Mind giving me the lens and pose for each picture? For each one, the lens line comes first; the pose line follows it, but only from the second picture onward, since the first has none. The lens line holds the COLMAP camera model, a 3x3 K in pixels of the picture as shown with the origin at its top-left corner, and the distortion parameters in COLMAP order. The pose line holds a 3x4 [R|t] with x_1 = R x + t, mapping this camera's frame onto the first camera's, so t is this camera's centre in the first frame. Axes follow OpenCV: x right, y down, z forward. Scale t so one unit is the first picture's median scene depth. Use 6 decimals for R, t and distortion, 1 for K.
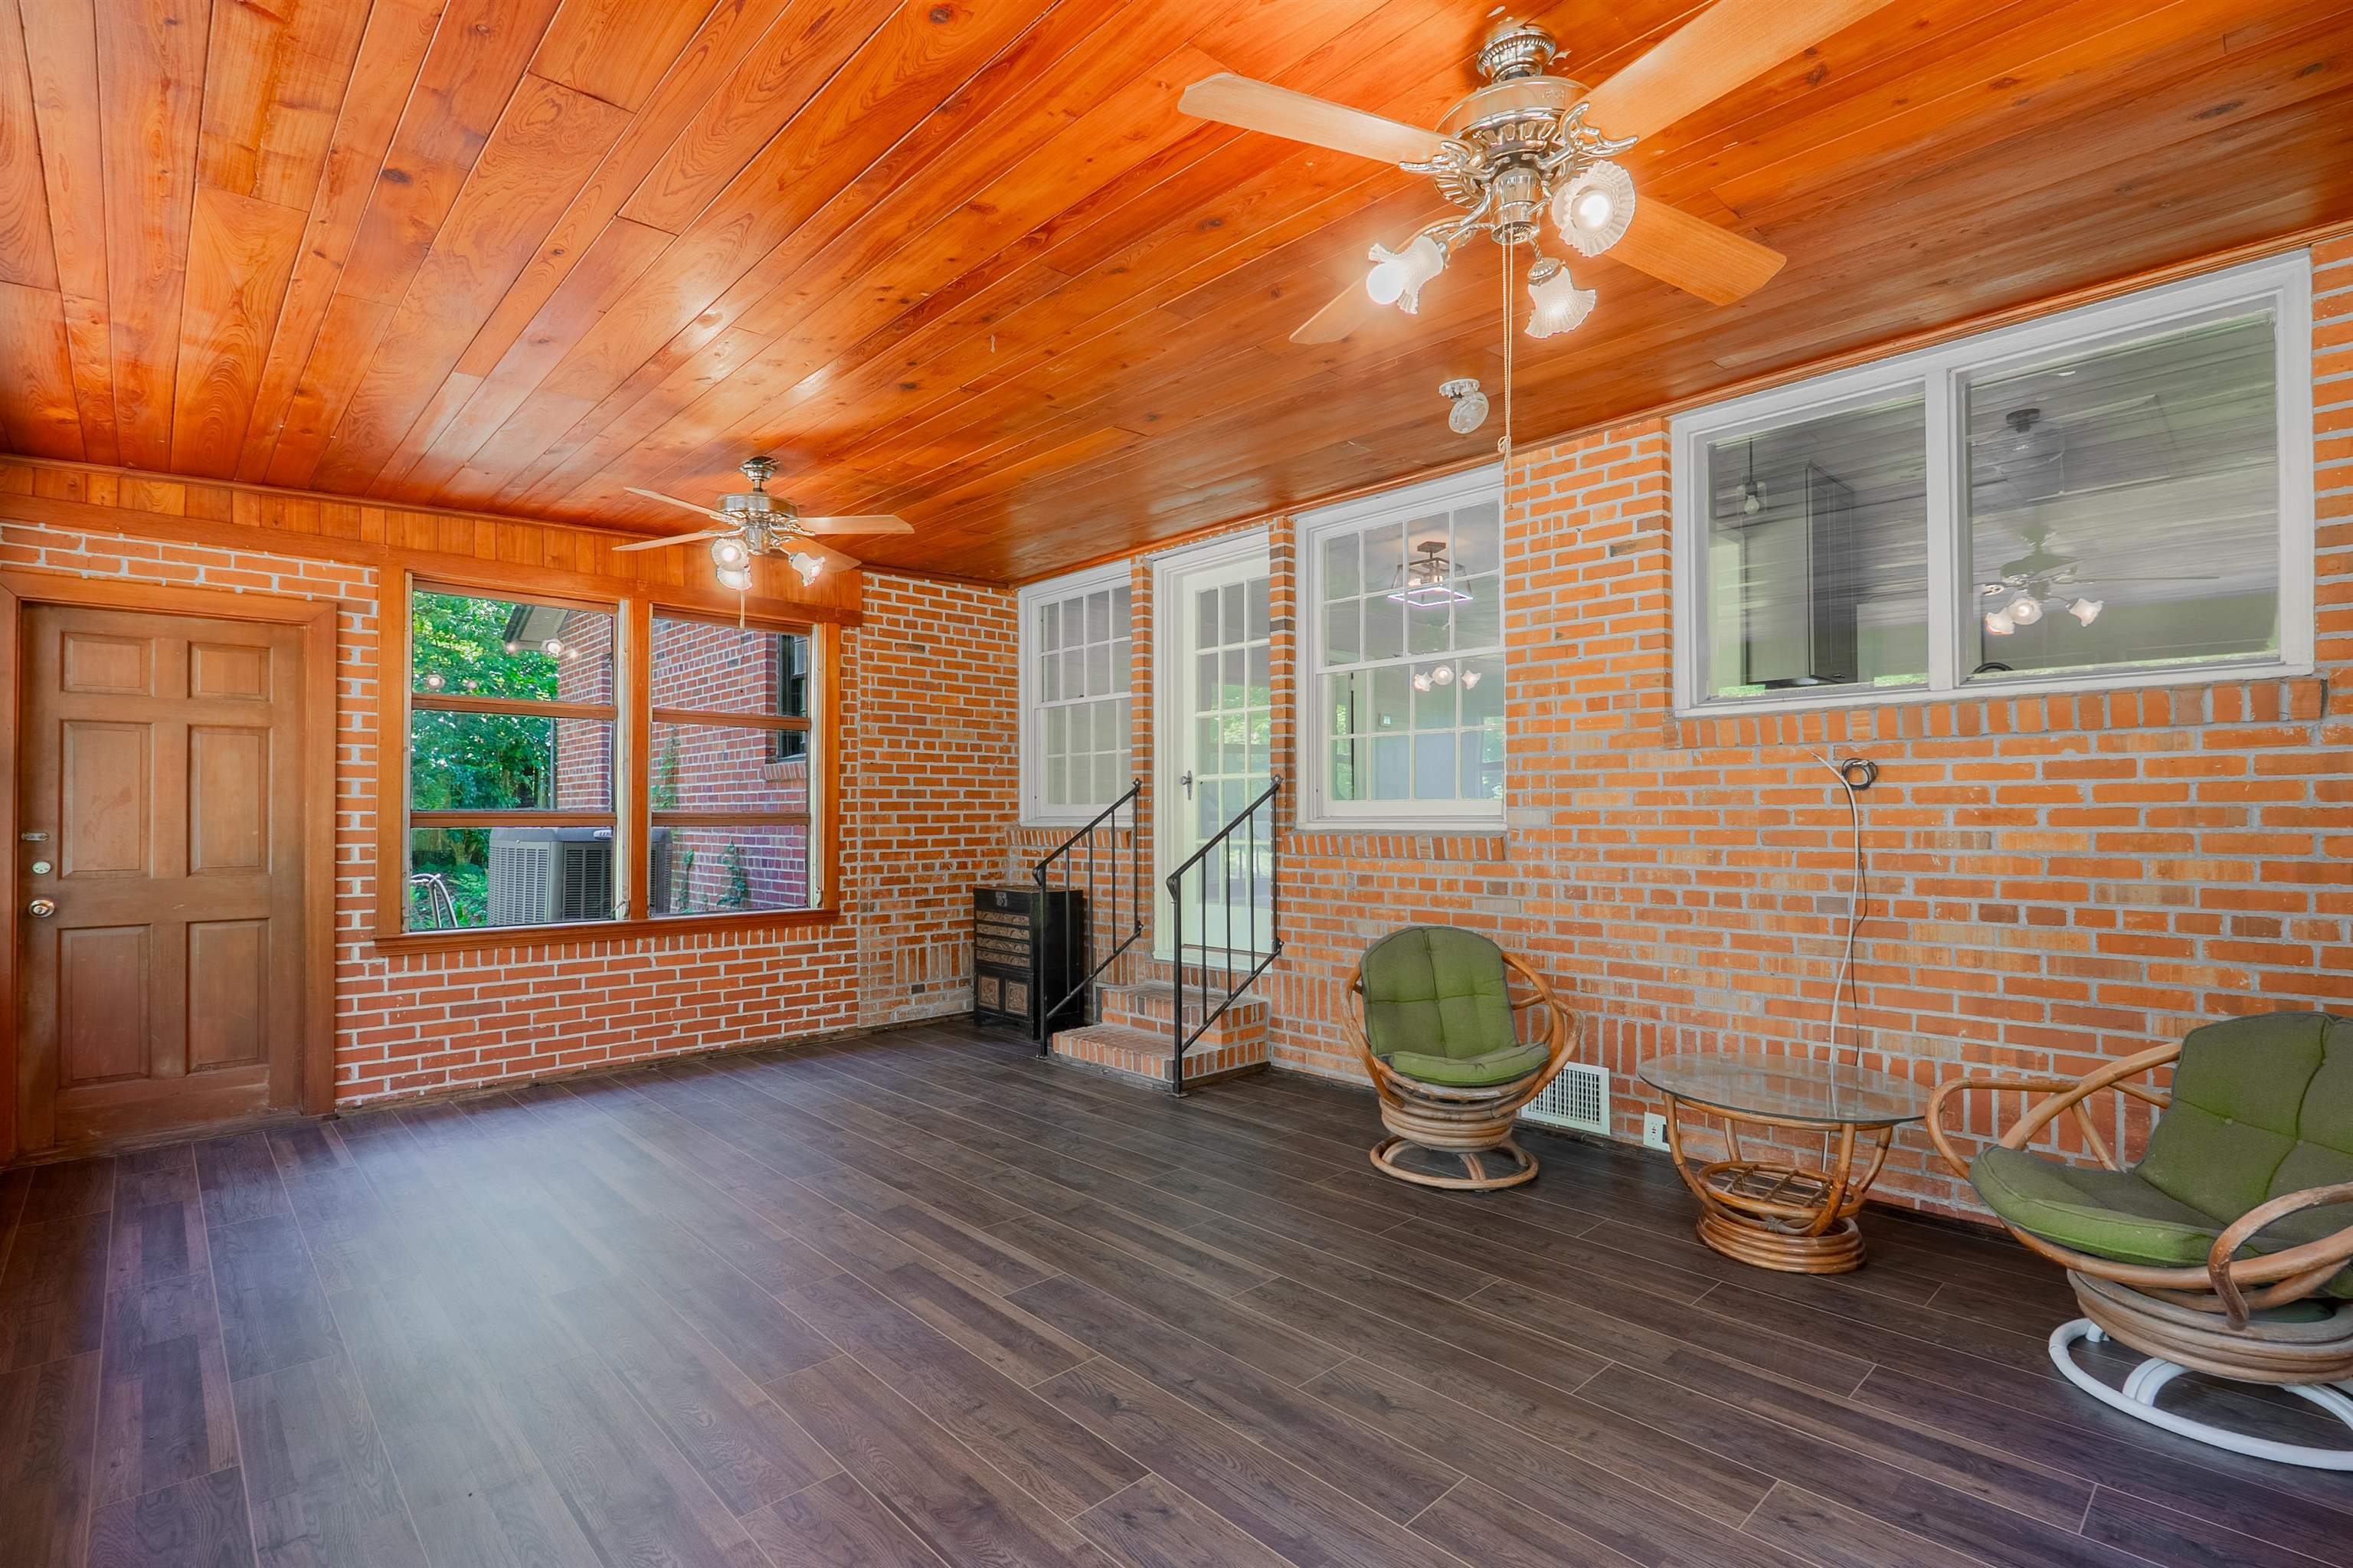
lens RADIAL K [[1083.2, 0, 1211.3], [0, 1083.2, 821.6], [0, 0, 1]] dist [-0.004011, -0.001103]
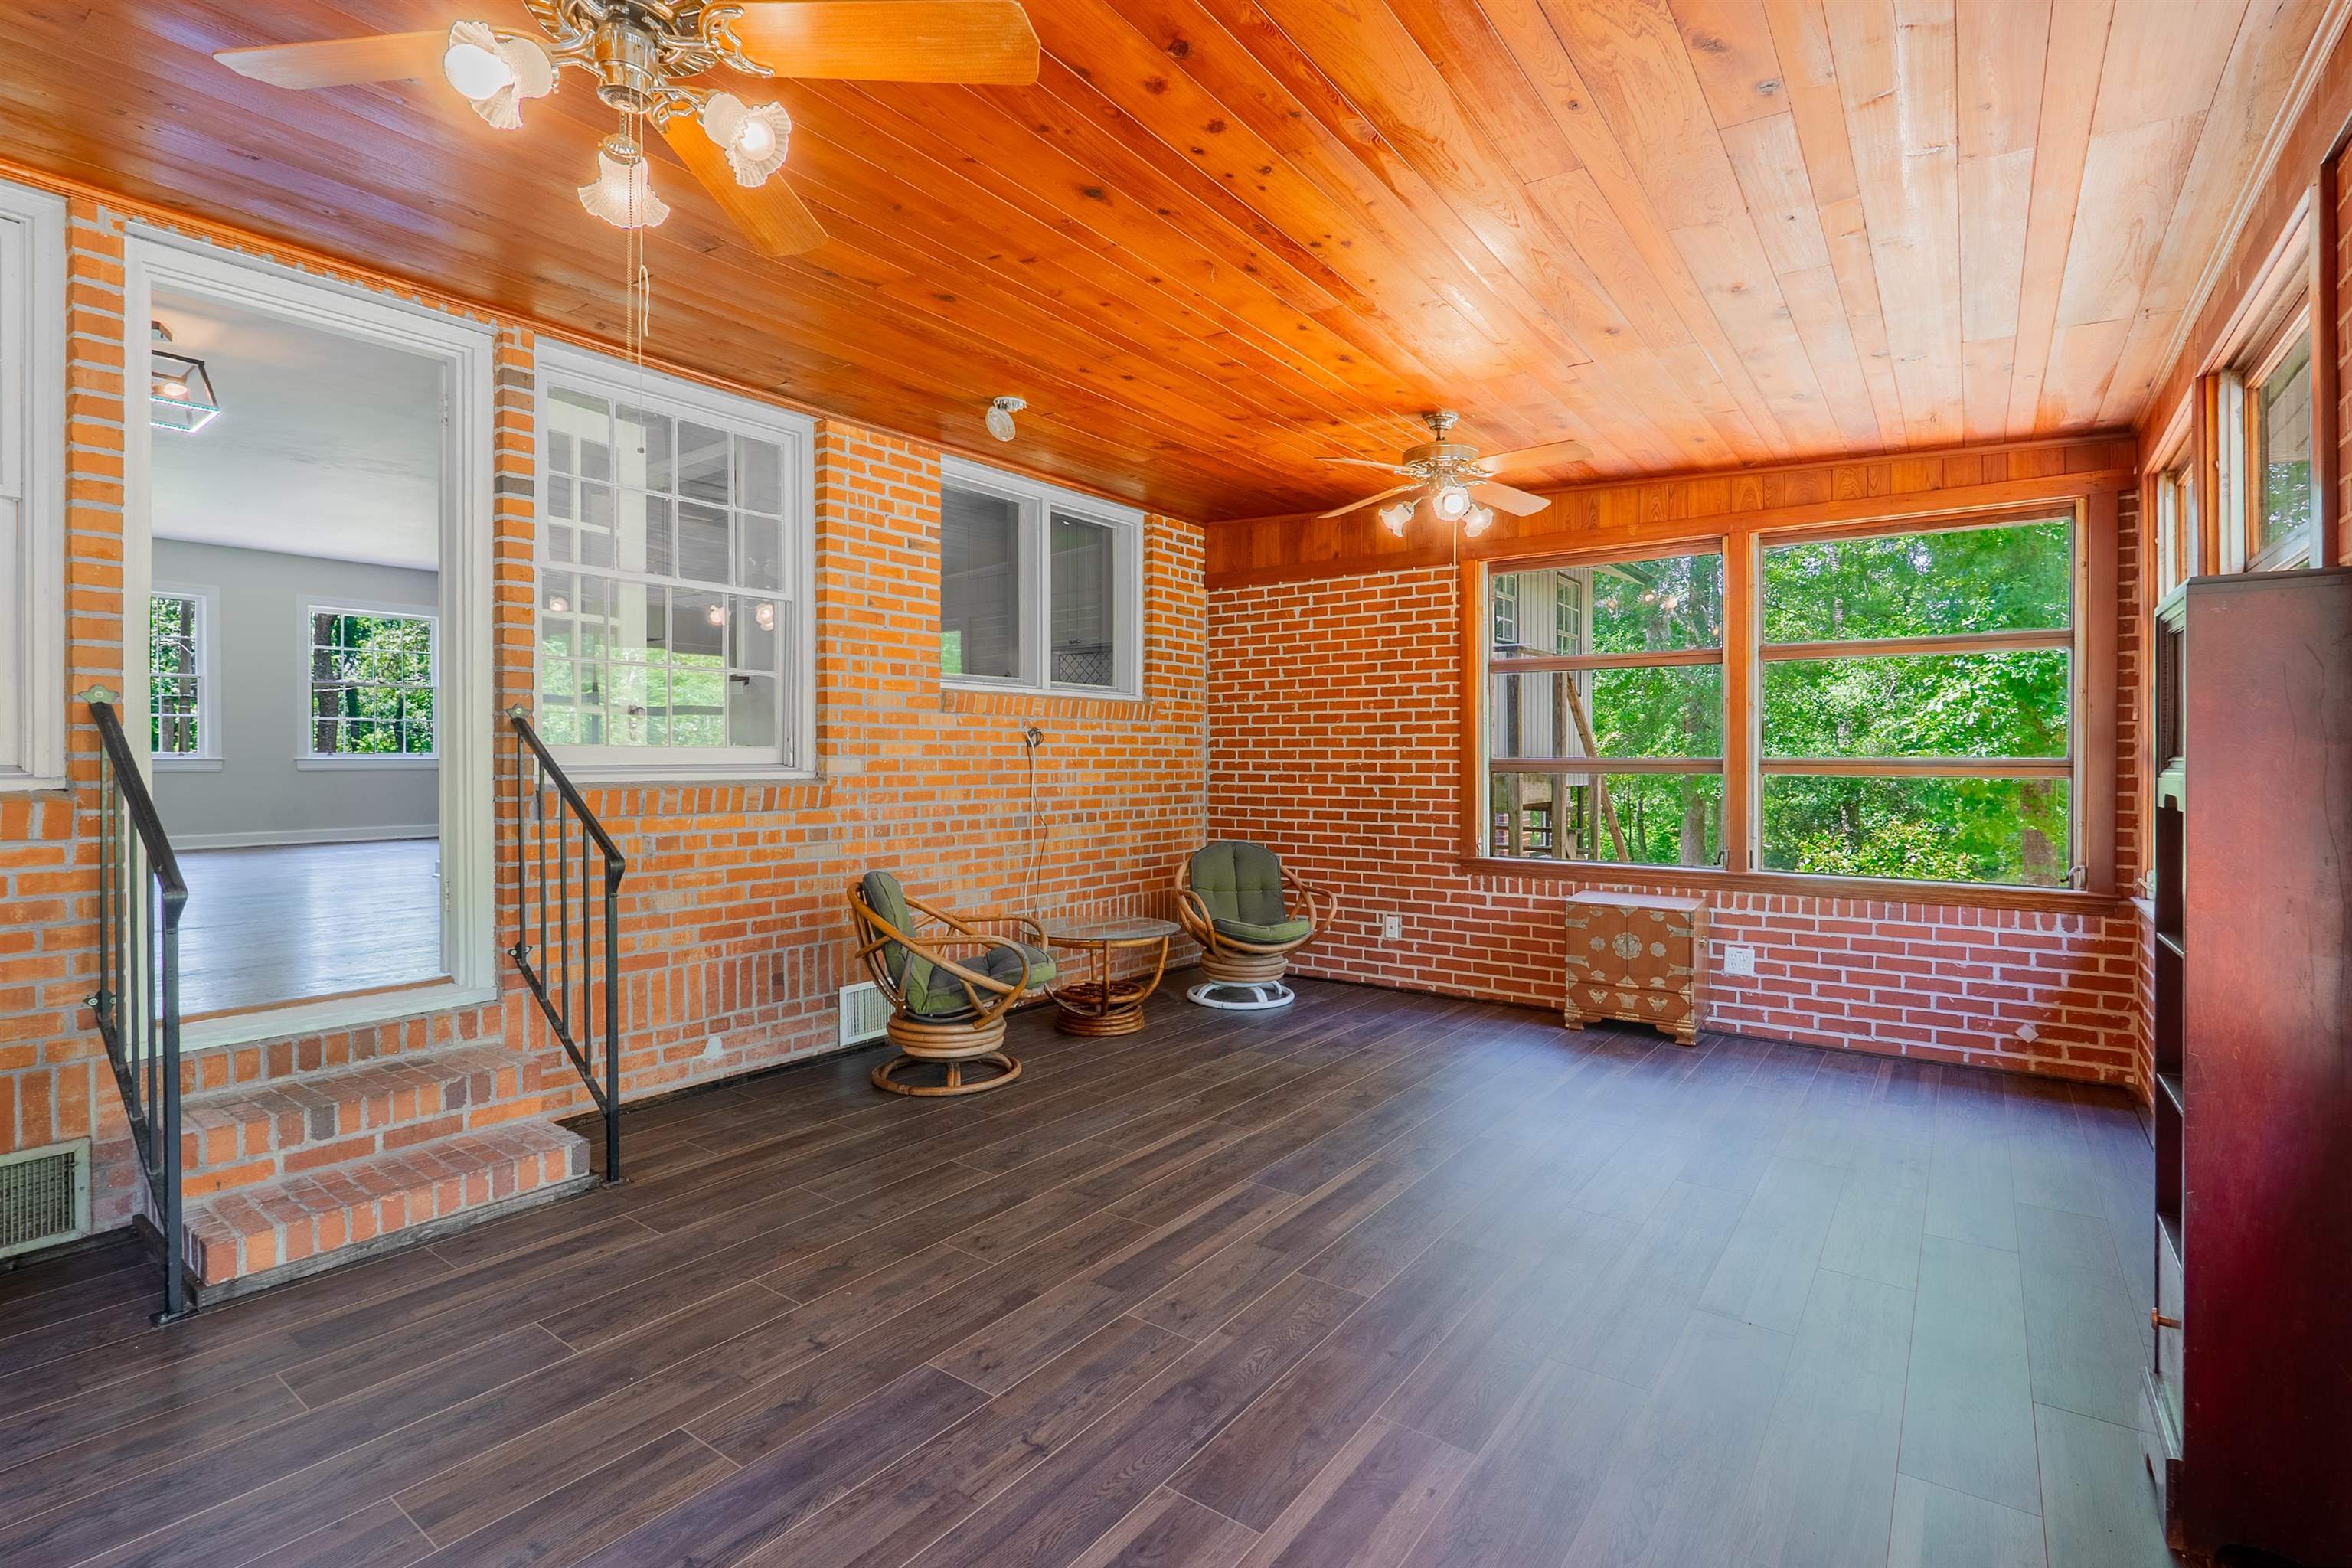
lens RADIAL K [[1082.7, 0, 1178.6], [0, 1082.7, 766.6], [0, 0, 1]] dist [-0.004011, -0.001103]
pose [[-0.154976, 0.000988, 0.987918, -0.868321], [0.011072, 0.999938, 0.000737, 0.000062], [-0.987856, 0.011053, -0.154977, 0.889906]]
